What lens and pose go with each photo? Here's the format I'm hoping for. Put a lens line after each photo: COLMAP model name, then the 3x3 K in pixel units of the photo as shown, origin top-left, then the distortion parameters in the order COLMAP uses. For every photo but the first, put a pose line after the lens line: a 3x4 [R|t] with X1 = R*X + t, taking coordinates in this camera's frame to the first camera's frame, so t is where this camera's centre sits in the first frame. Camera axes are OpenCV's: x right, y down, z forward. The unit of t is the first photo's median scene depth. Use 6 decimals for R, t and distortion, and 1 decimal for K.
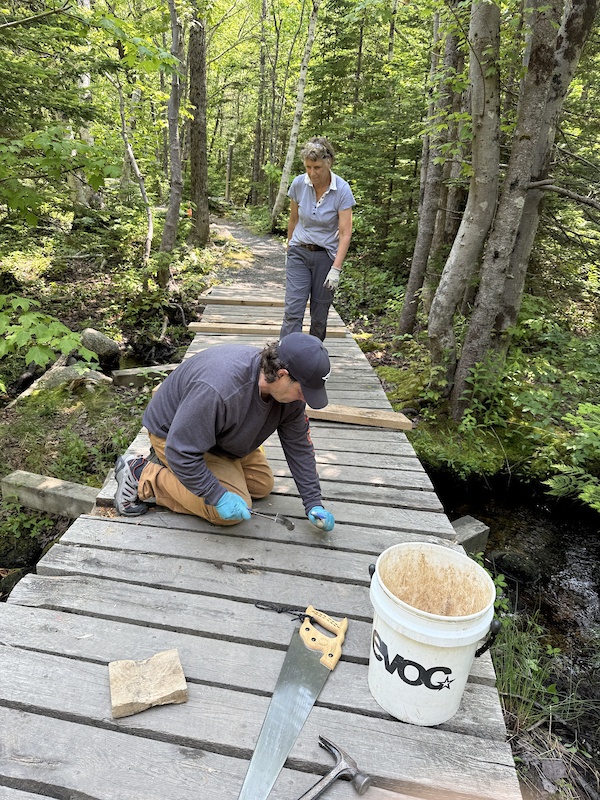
lens RADIAL K [[561.2, 0, 299.3], [0, 561.2, 398.2], [0, 0, 1]] dist [-0.008950, 0.000081]
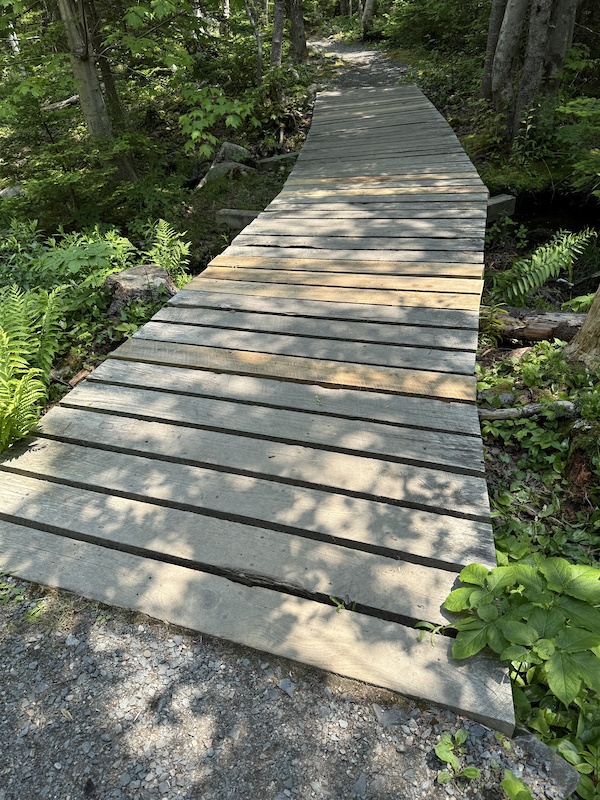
lens RADIAL K [[561.2, 0, 300.0], [0, 561.2, 399.9], [0, 0, 1]] dist [-0.008950, 0.000081]
pose [[0.980225, -0.047168, -0.192182, 0.006320], [0.095699, 0.963050, 0.251748, 0.224254], [0.173207, -0.265161, 0.948519, -0.539442]]
